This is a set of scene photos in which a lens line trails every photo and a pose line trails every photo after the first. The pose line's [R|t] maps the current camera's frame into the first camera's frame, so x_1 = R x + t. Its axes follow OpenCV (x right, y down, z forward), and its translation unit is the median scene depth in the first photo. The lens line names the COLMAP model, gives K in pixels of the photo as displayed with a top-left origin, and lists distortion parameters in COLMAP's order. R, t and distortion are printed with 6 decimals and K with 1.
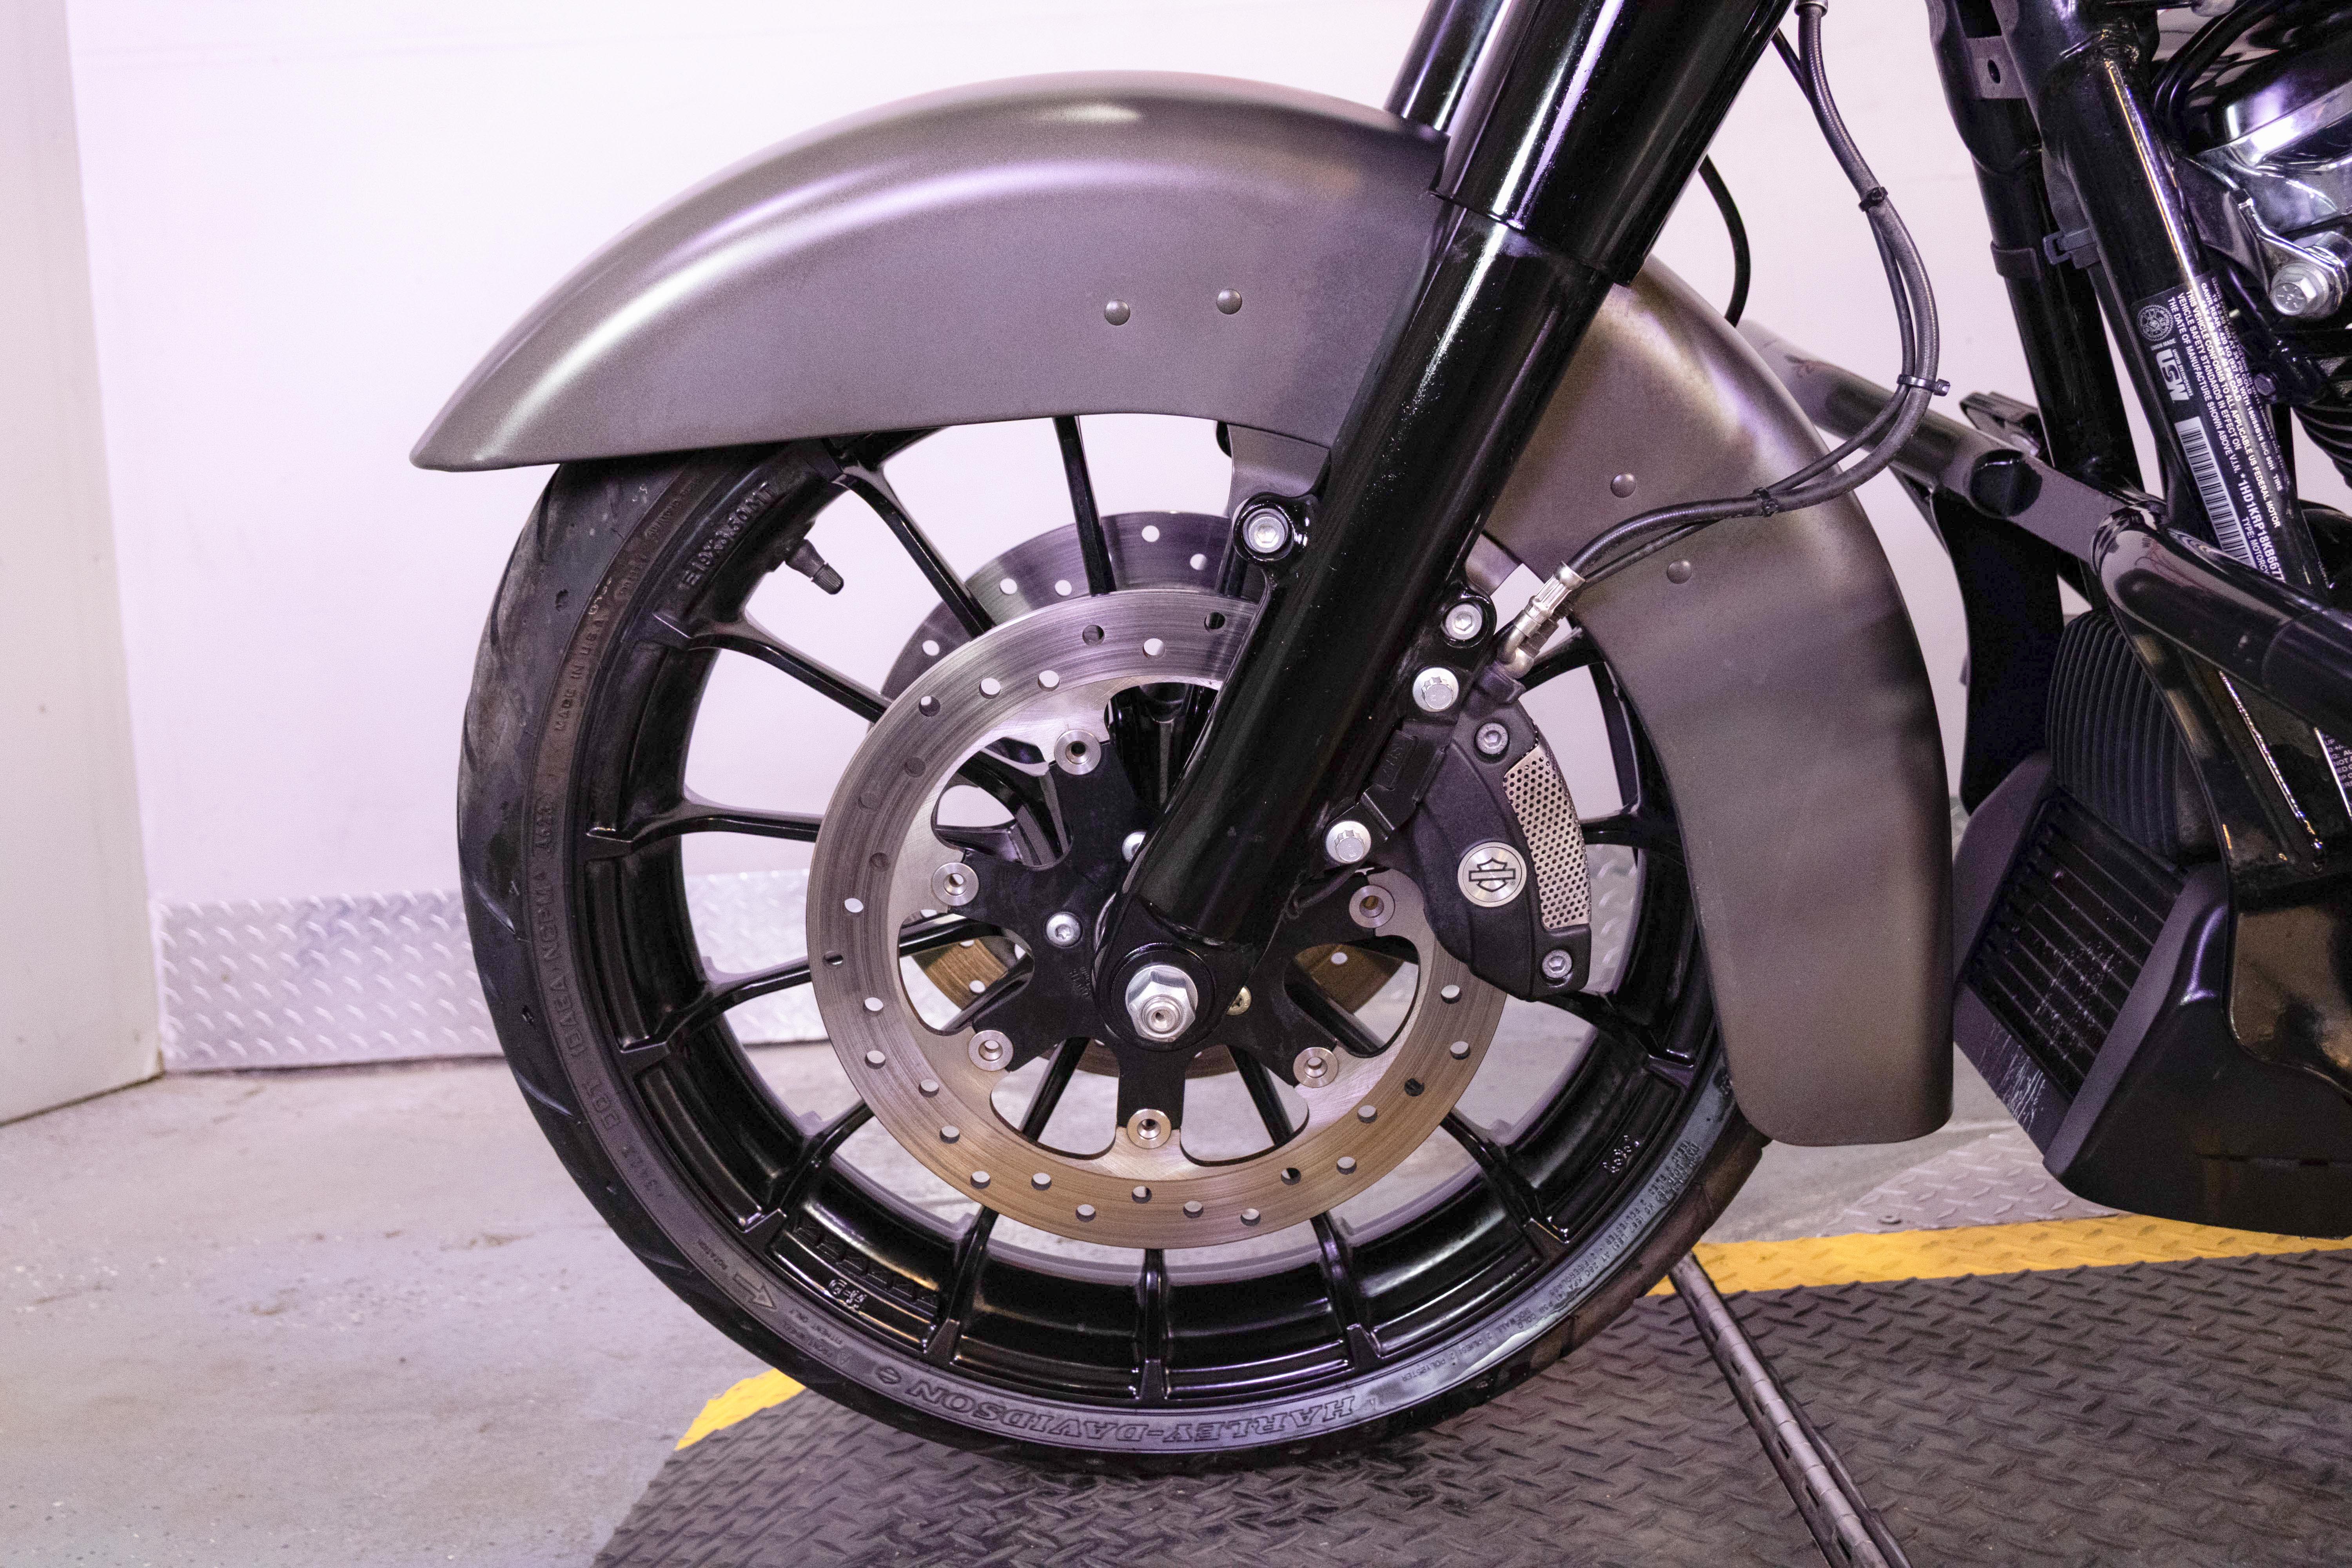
lens RADIAL K [[2124.0, 0, 1172.4], [0, 2124.0, 781.7], [0, 0, 1]] dist [-0.005833, 0.007337]
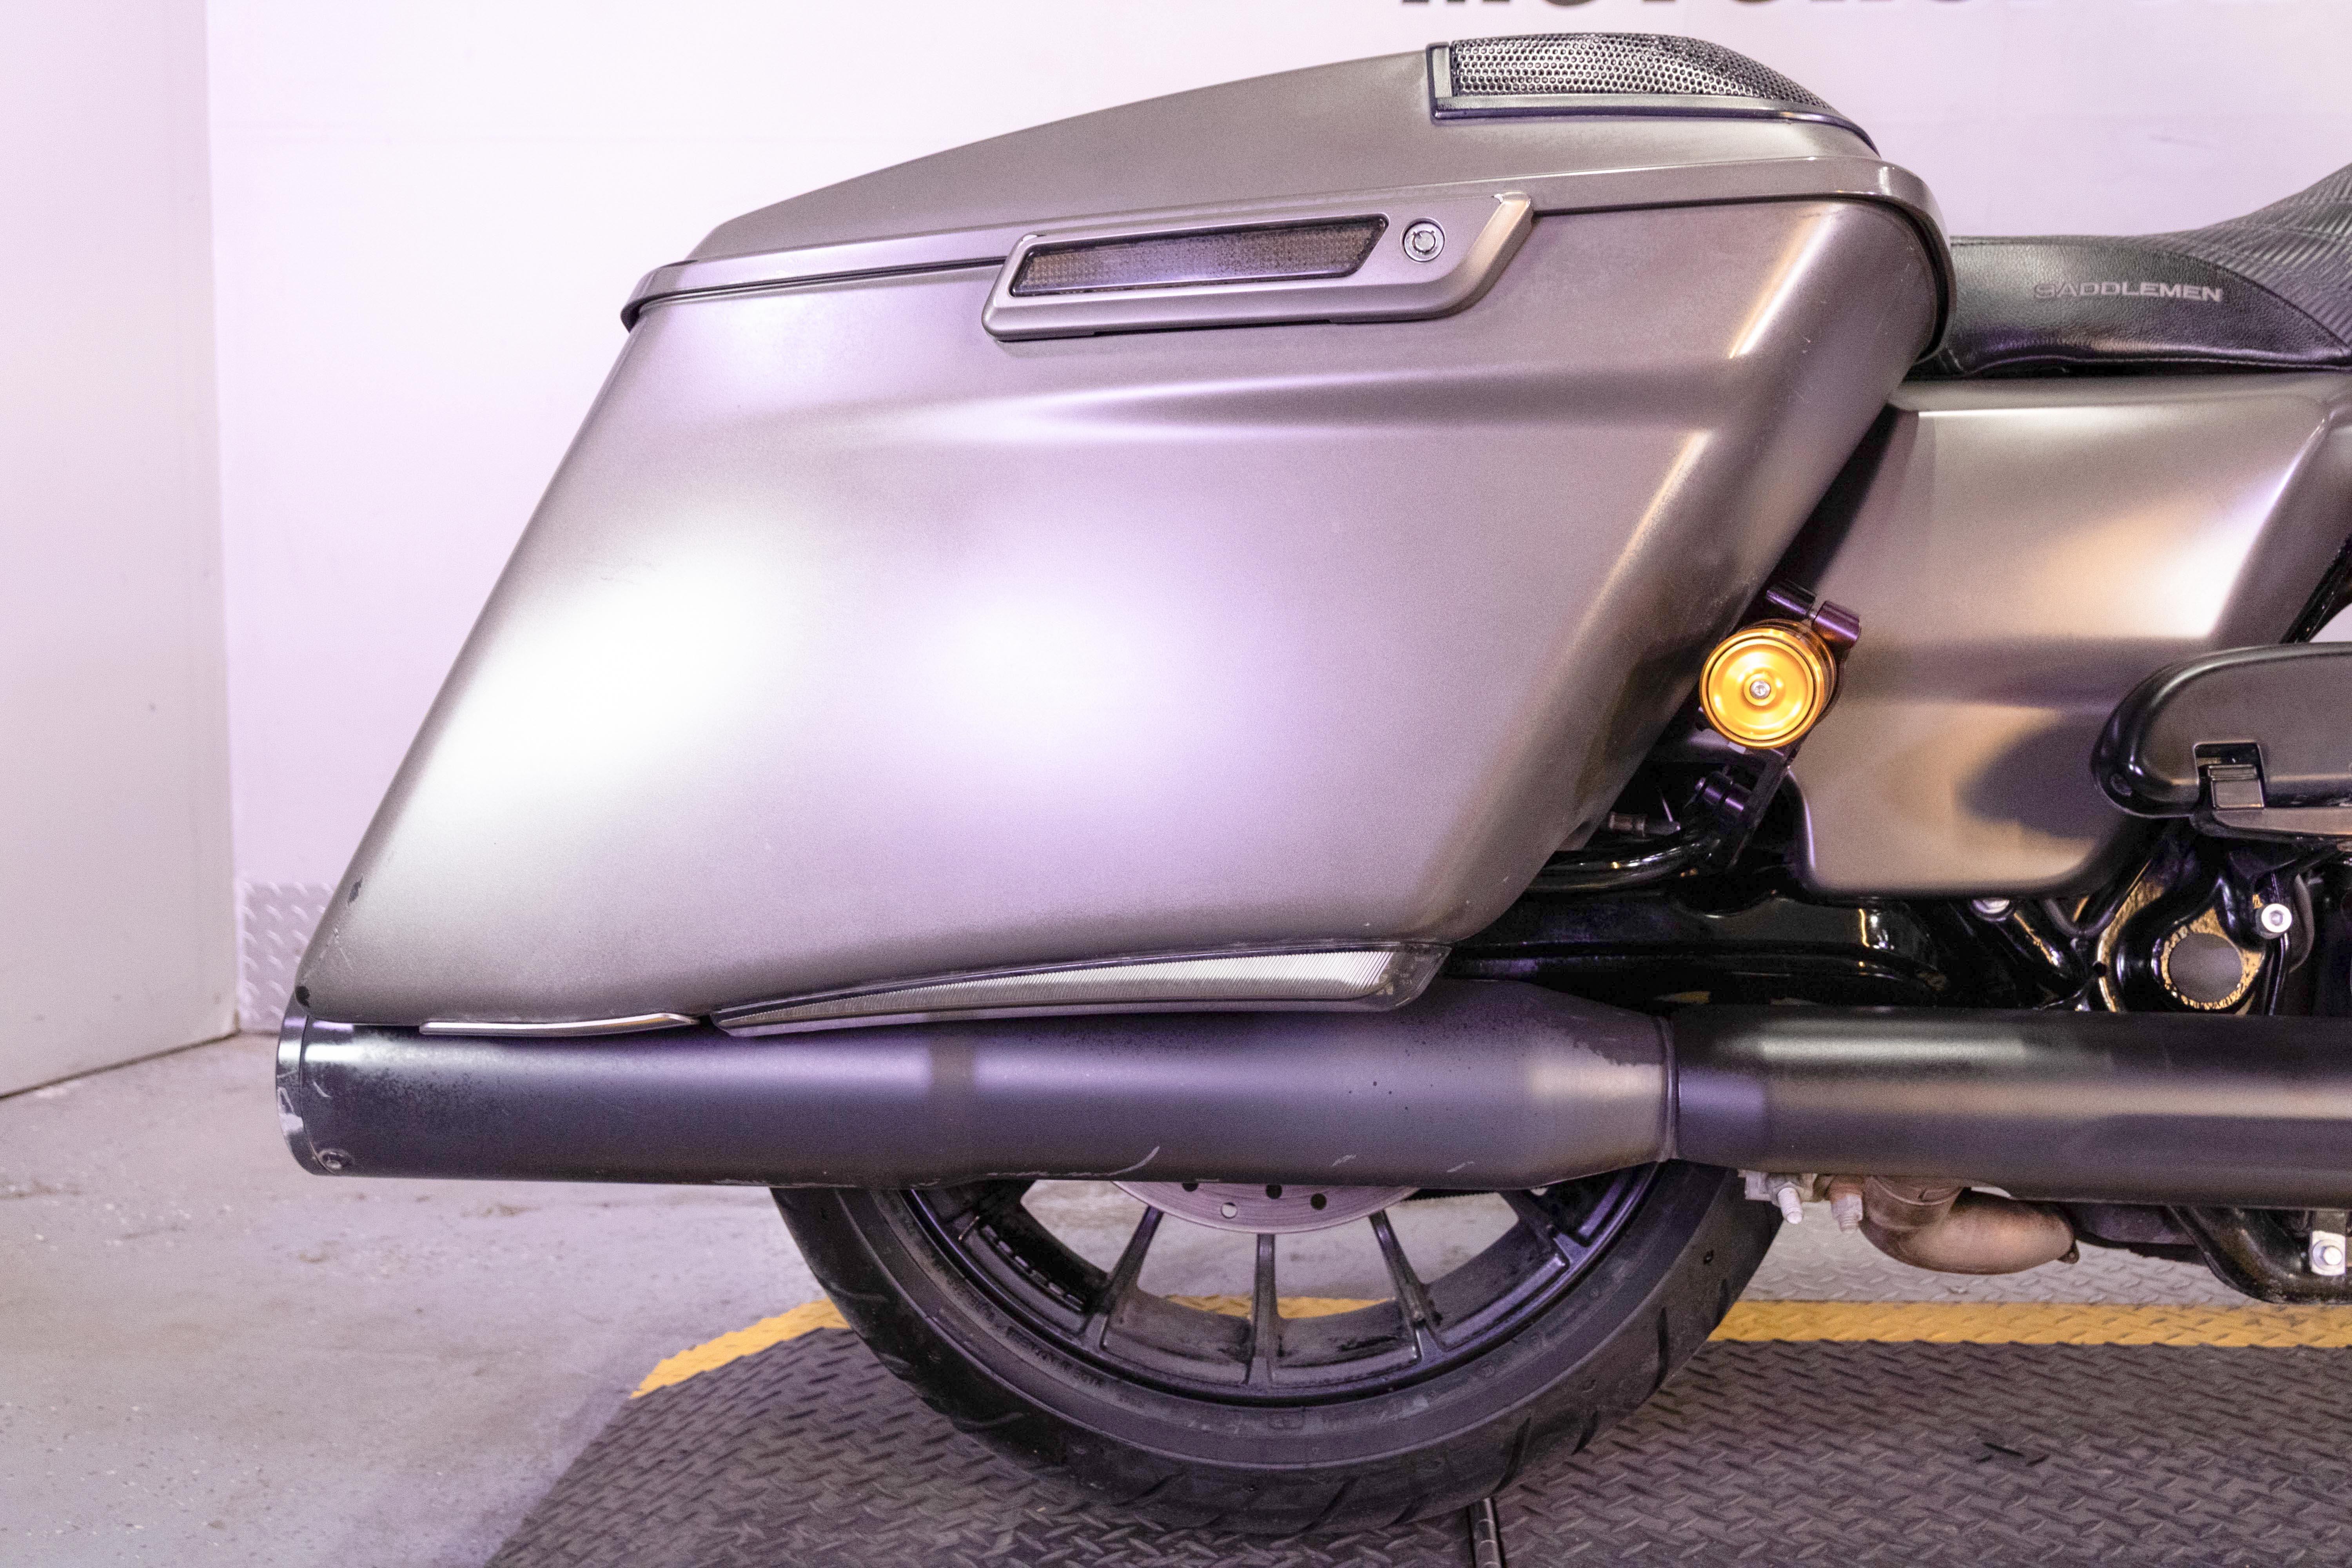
lens RADIAL K [[2124.0, 0, 1213.4], [0, 2124.0, 788.9], [0, 0, 1]] dist [-0.005833, 0.007337]
pose [[0.997614, 0.066763, -0.017553, 0.084961], [-0.066479, 0.997655, 0.016291, -0.069365], [0.018599, -0.015085, 0.999713, -0.186786]]
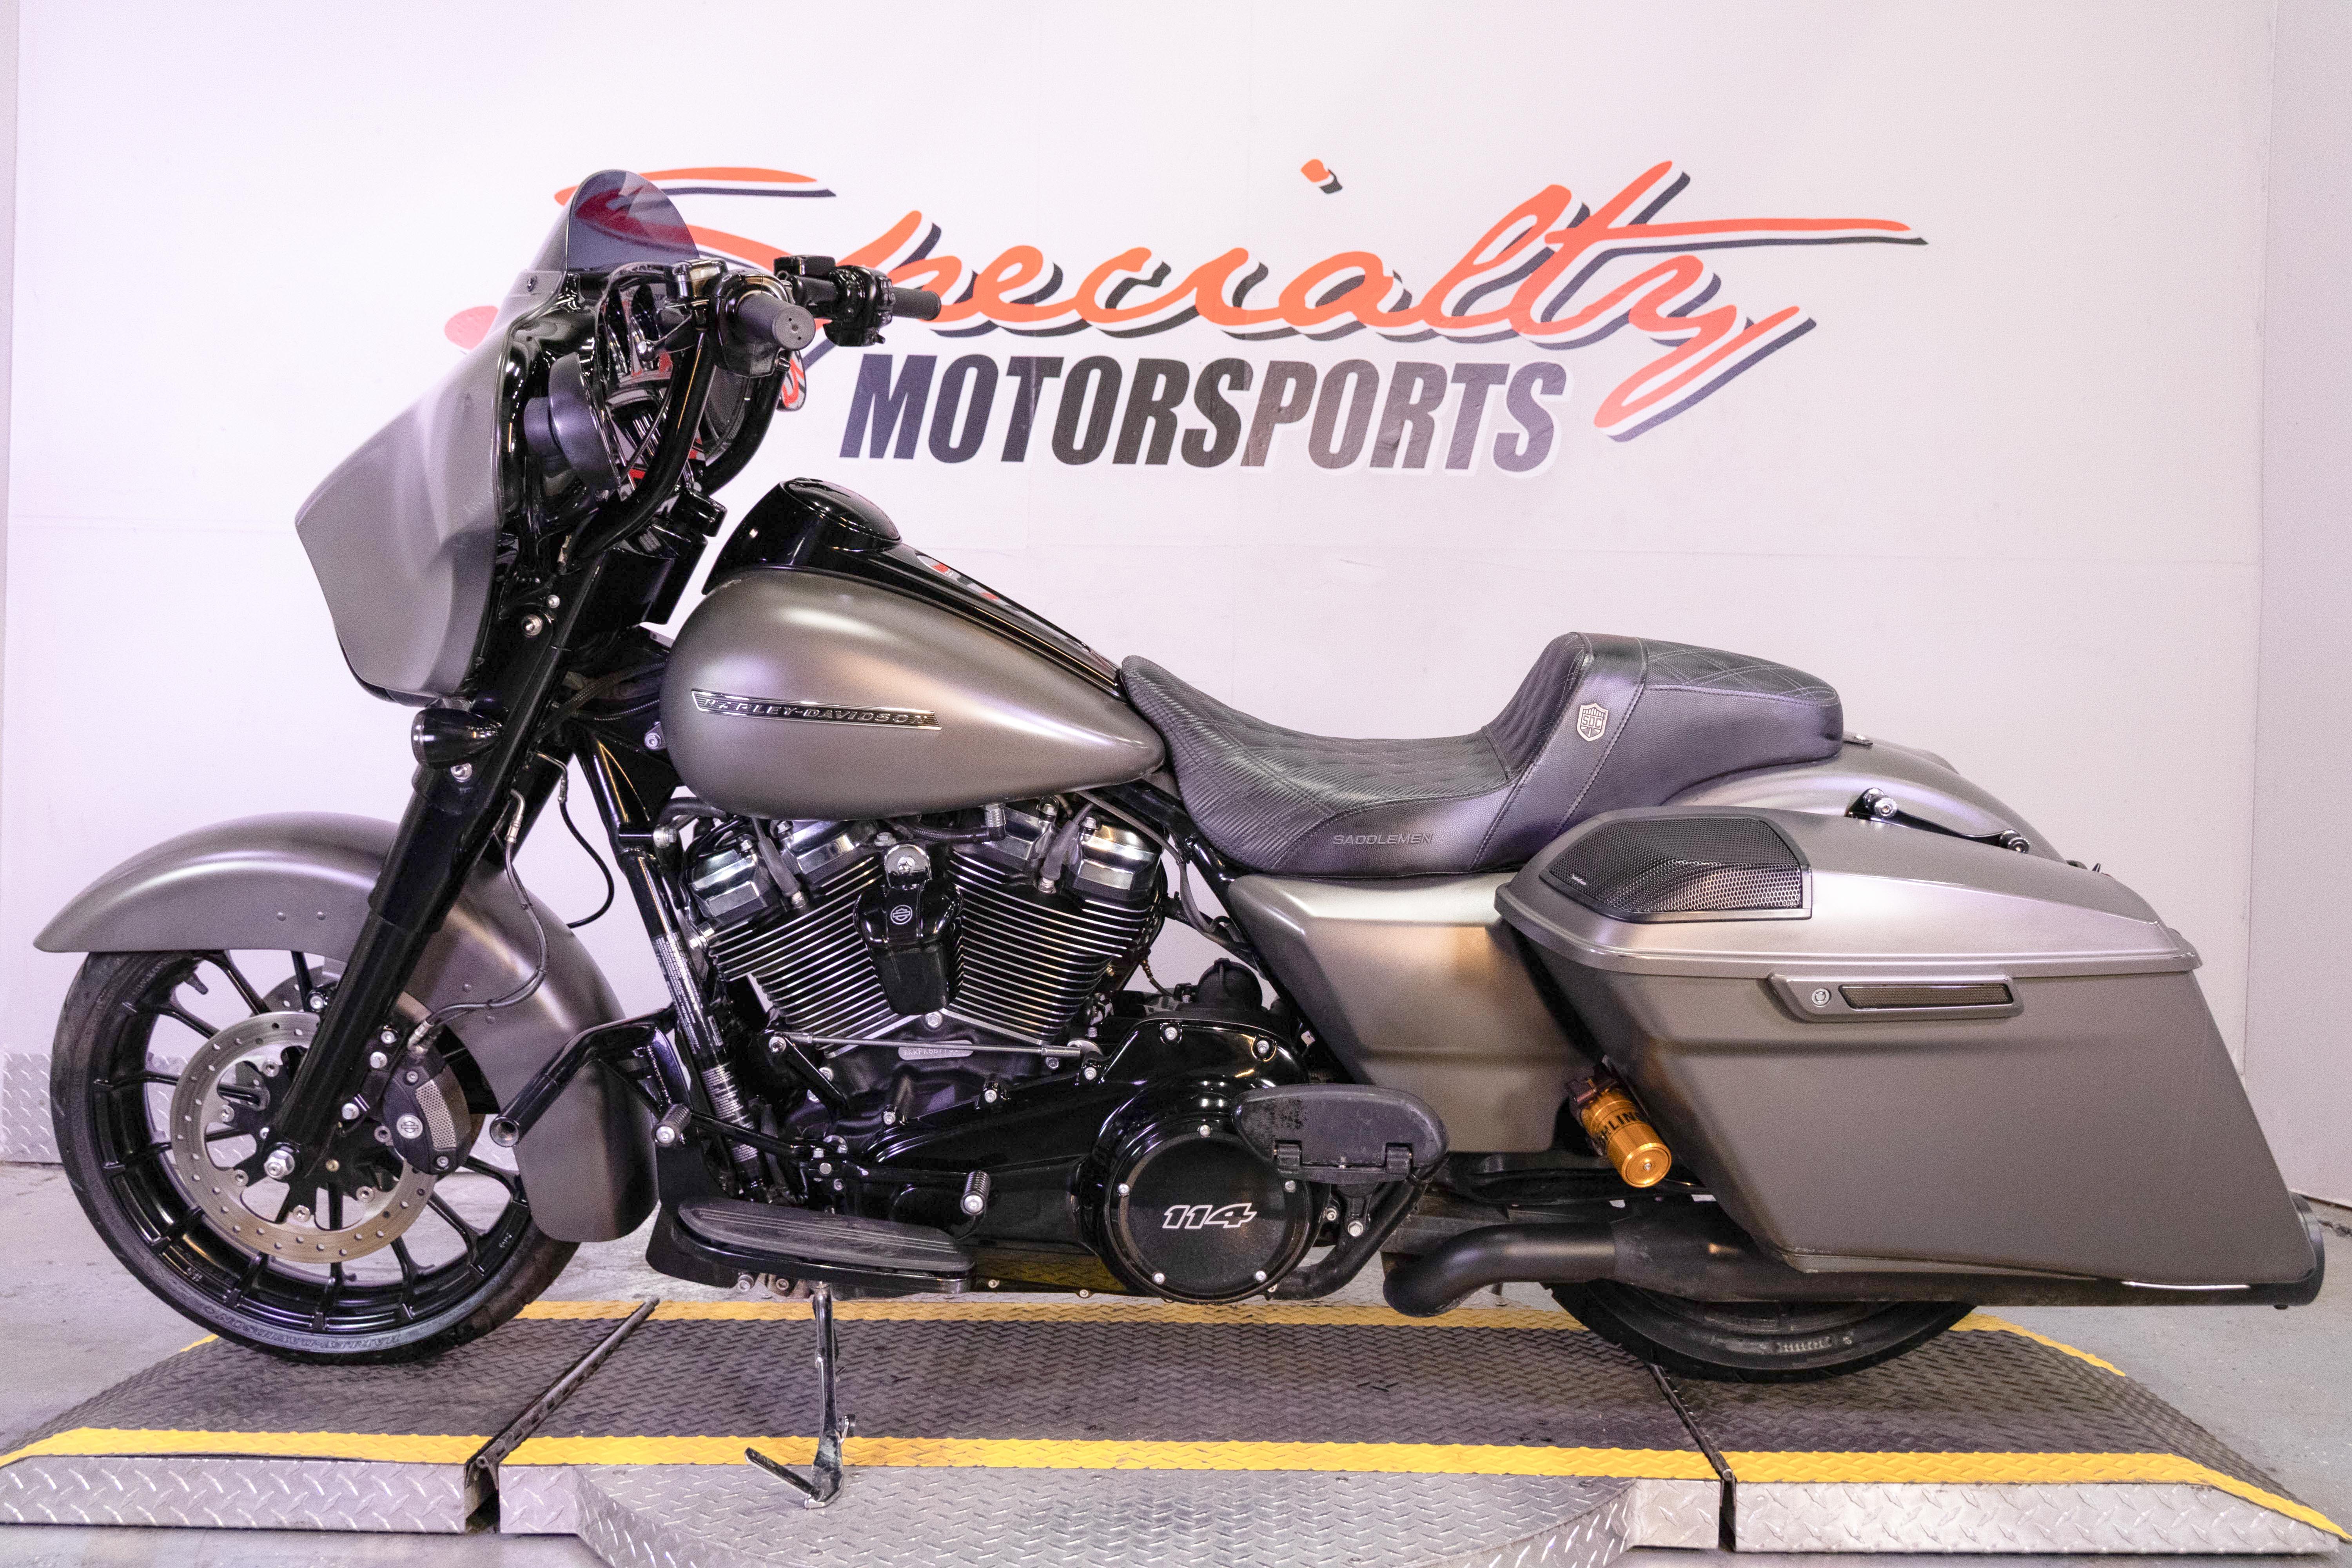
lens RADIAL K [[2124.0, 0, 1184.1], [0, 2124.0, 792.3], [0, 0, 1]] dist [-0.005833, 0.007337]
pose [[0.997078, 0.076253, 0.004680, 0.564164], [-0.075758, 0.994793, -0.068178, -0.140444], [-0.009854, 0.067624, 0.997662, -0.903039]]
